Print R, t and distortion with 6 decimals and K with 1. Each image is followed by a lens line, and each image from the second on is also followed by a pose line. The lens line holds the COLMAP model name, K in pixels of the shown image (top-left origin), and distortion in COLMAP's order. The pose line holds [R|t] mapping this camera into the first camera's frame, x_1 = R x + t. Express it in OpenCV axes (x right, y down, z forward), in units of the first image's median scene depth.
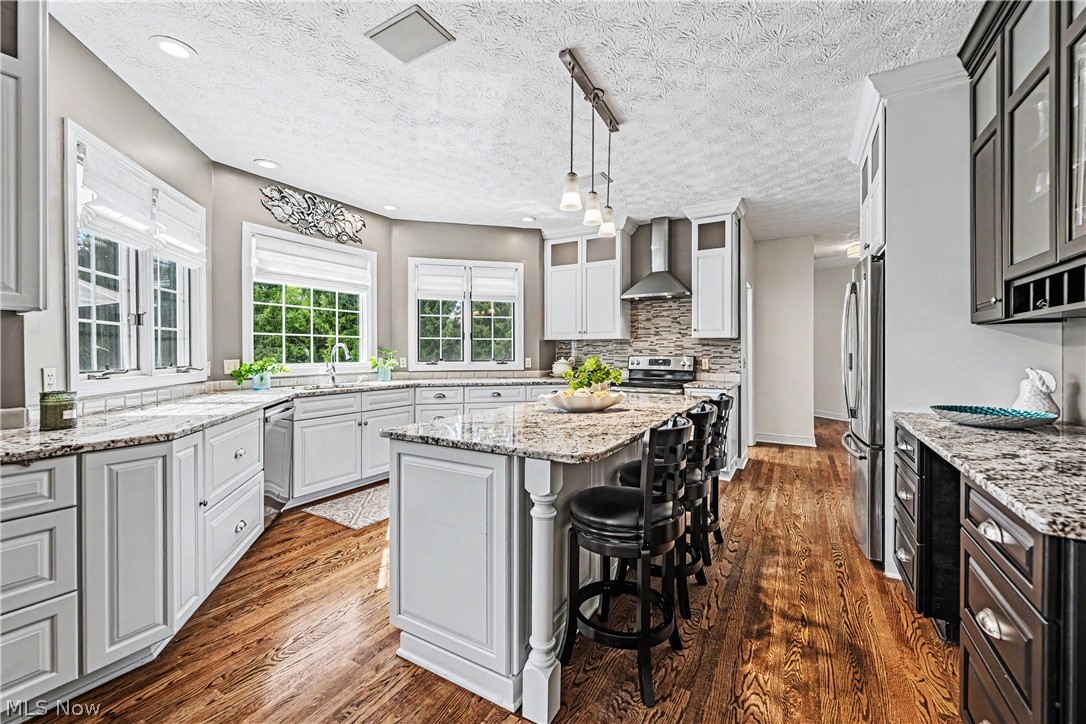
lens RADIAL K [[442.7, 0, 542.9], [0, 442.7, 346.3], [0, 0, 1]] dist [0.000291, 0.000113]
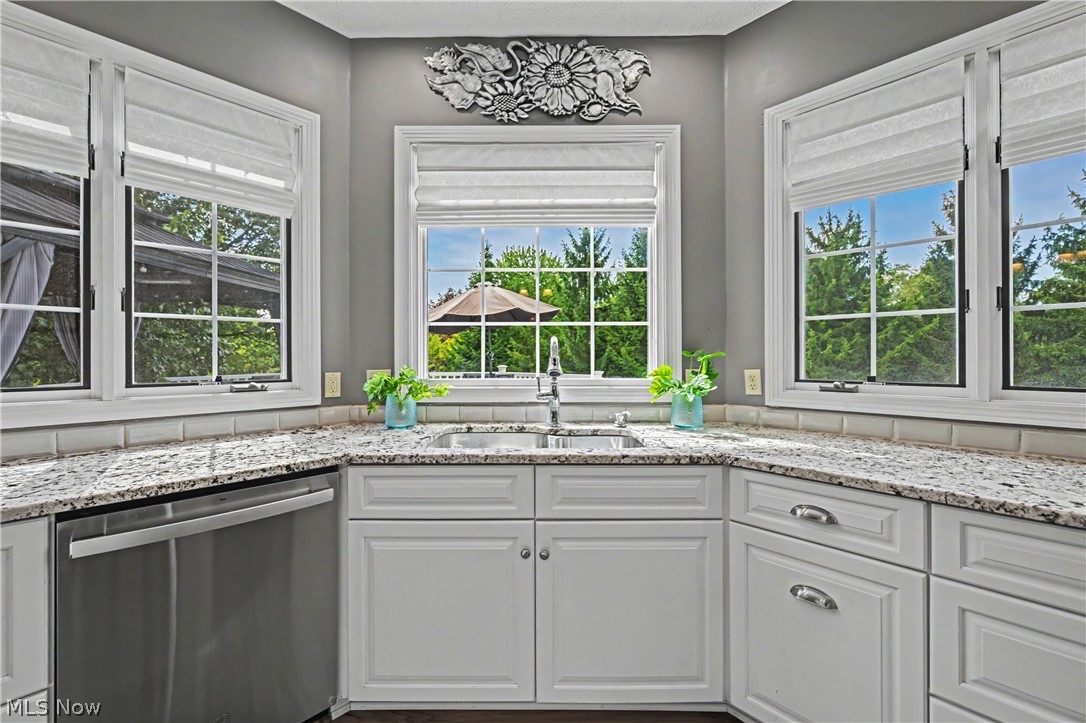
lens RADIAL K [[432.0, 0, 542.3], [0, 432.0, 351.8], [0, 0, 1]] dist [-0.000788, -0.000071]
pose [[0.492606, -0.004325, -0.870242, -0.085474], [0.009920, 0.999951, 0.000645, 0.008668], [0.870196, -0.008951, 0.492625, 0.760366]]
